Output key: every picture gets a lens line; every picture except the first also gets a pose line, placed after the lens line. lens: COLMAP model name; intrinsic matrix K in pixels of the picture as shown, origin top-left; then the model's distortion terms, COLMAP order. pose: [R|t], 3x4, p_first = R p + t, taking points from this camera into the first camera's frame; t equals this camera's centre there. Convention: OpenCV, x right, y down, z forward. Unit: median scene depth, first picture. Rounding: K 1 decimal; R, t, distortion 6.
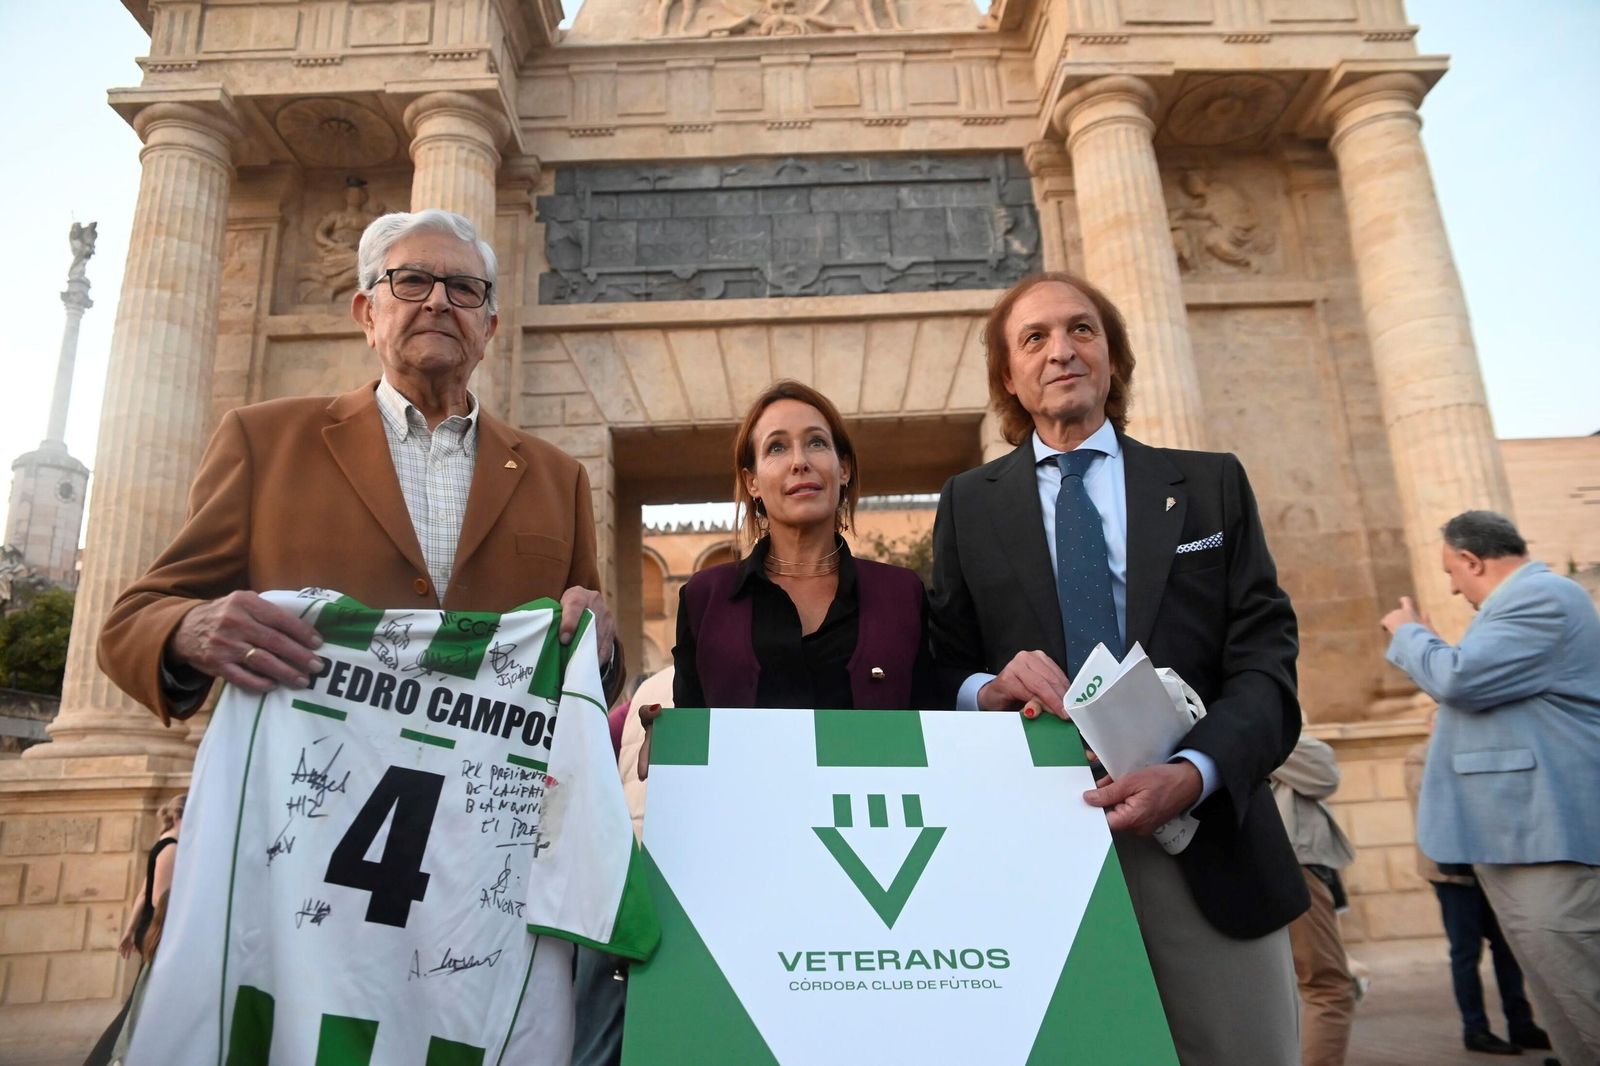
lens RADIAL K [[1069.4, 0, 797.6], [0, 1069.4, 535.5], [0, 0, 1]] dist [-0.113323, 0.088577]
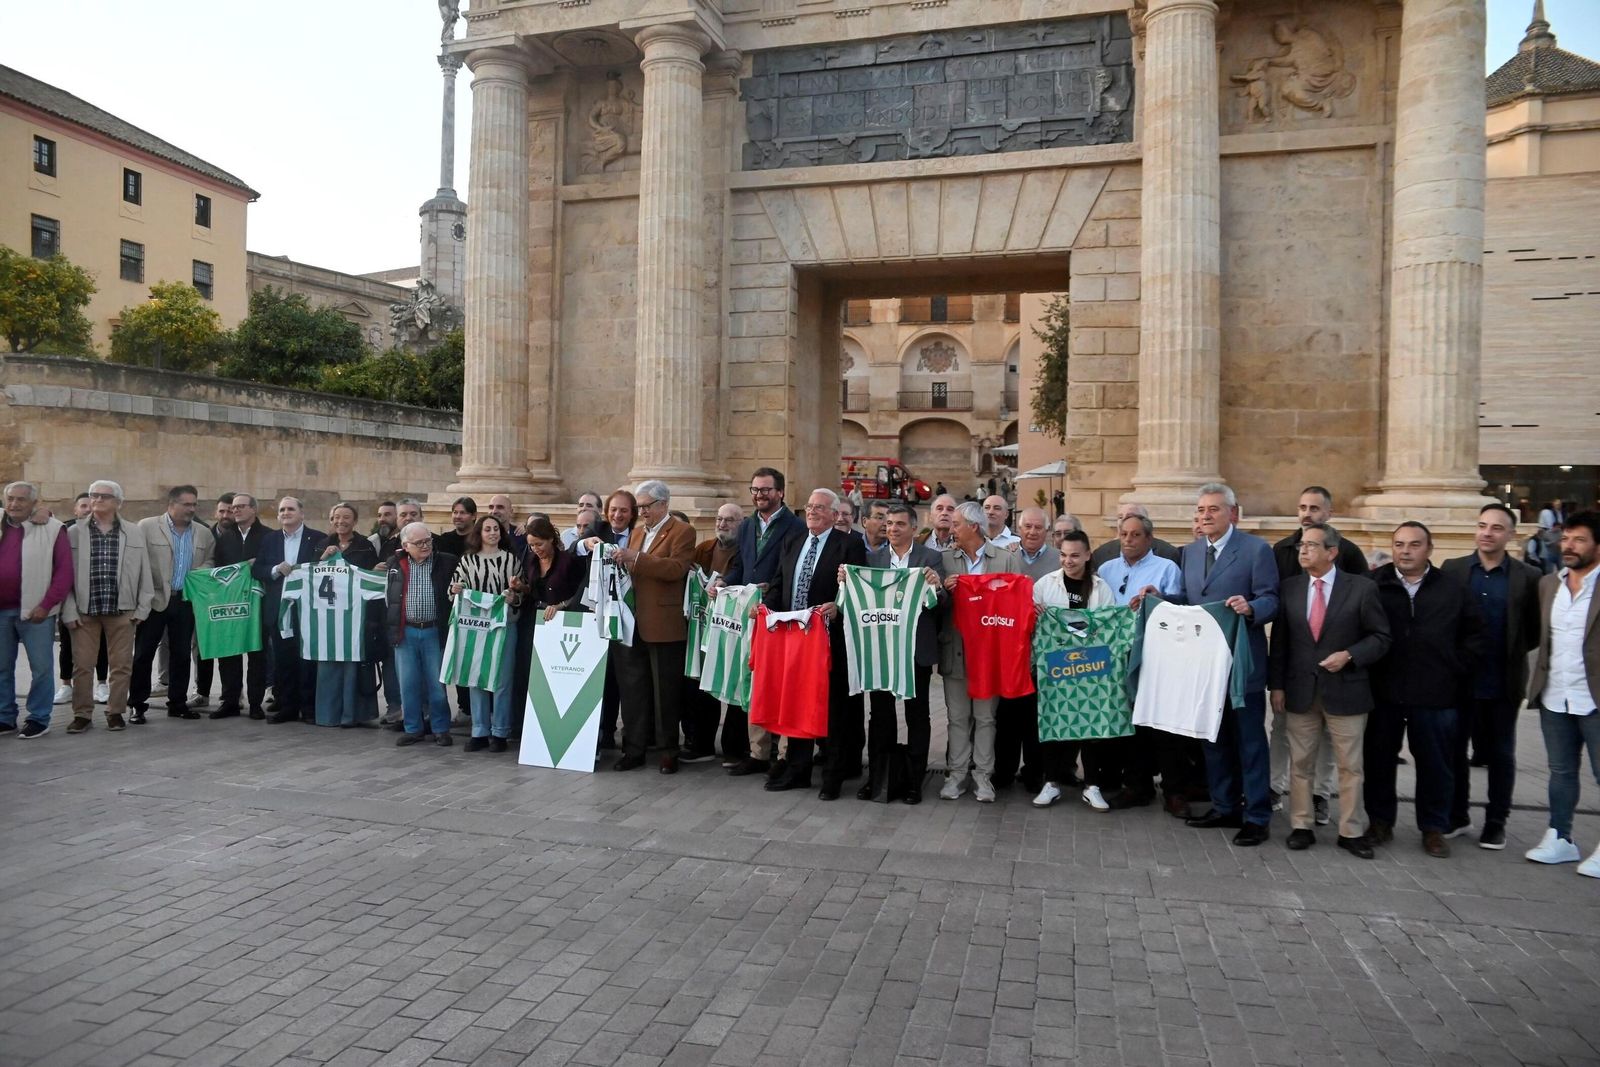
lens RADIAL K [[1069.9, 0, 800.0], [0, 1069.9, 533.5], [0, 0, 1]] dist [-0.110721, 0.085943]
pose [[0.948825, 0.065900, -0.308850, 0.274962], [0.026127, 0.958251, 0.284731, -0.155205], [0.314720, -0.278229, 0.907491, -0.335764]]
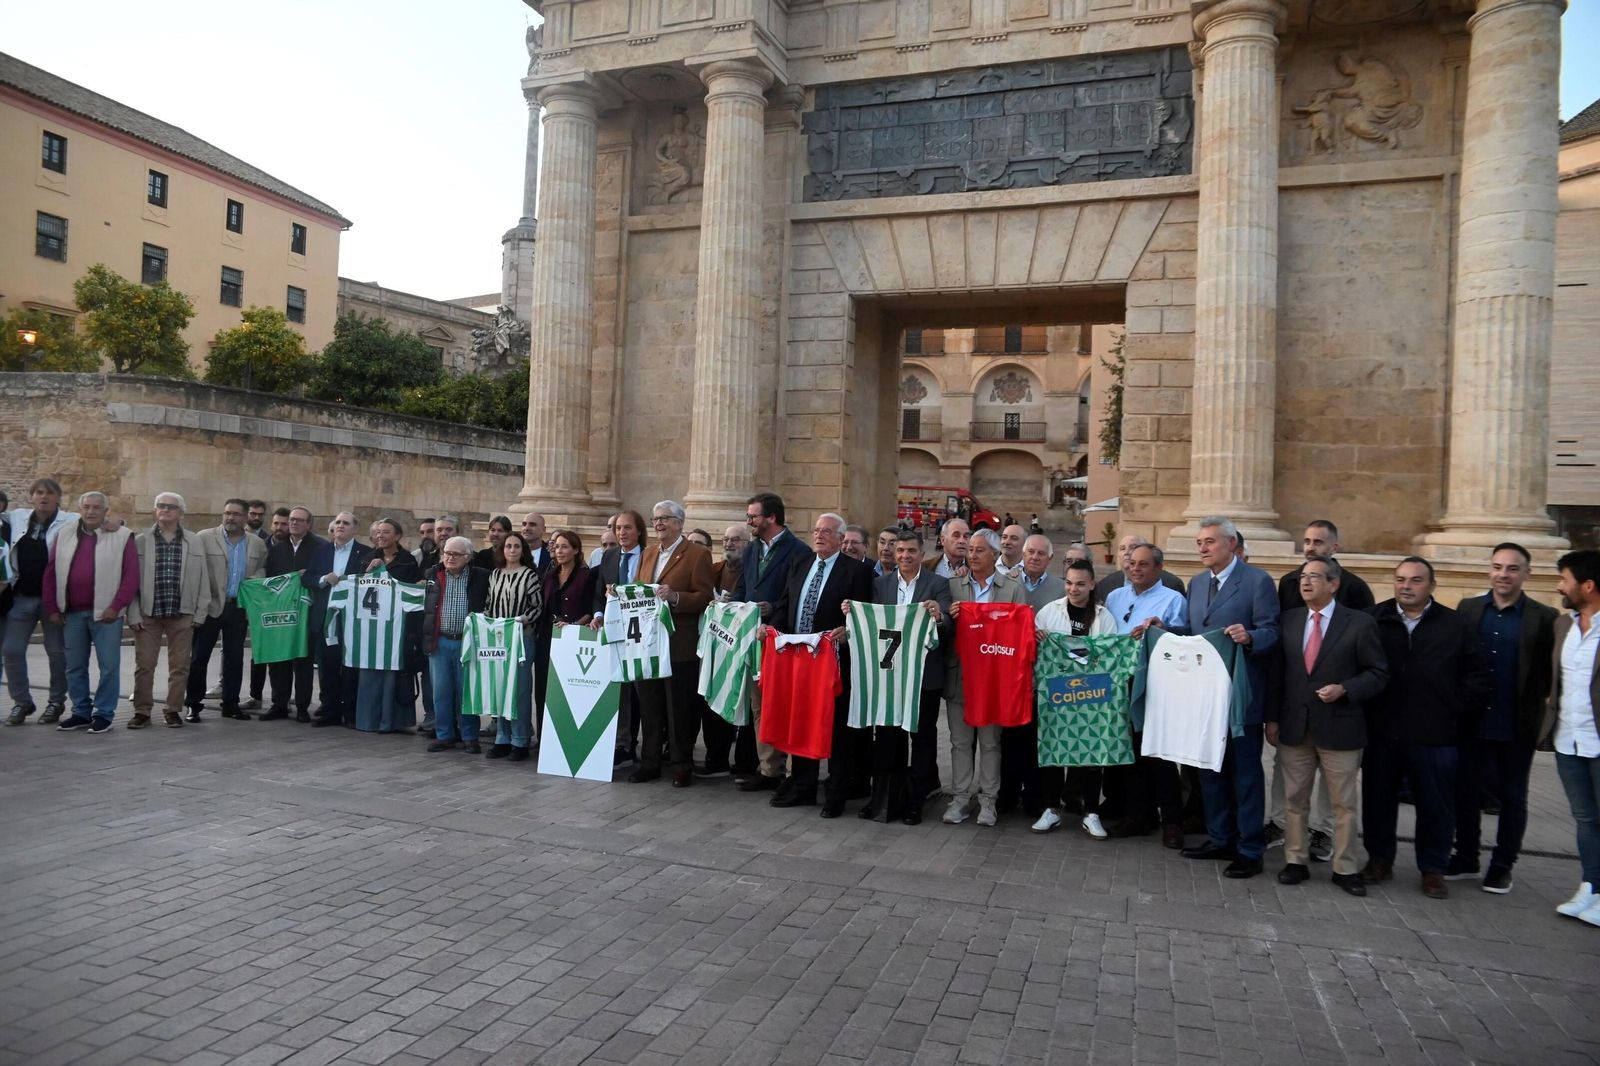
lens RADIAL K [[1069.4, 0, 797.6], [0, 1069.4, 535.5], [0, 0, 1]] dist [-0.113323, 0.088577]
pose [[0.922796, 0.078075, -0.377295, 0.304006], [0.024377, 0.965460, 0.259408, -0.155749], [0.384516, -0.248578, 0.889020, -0.337630]]
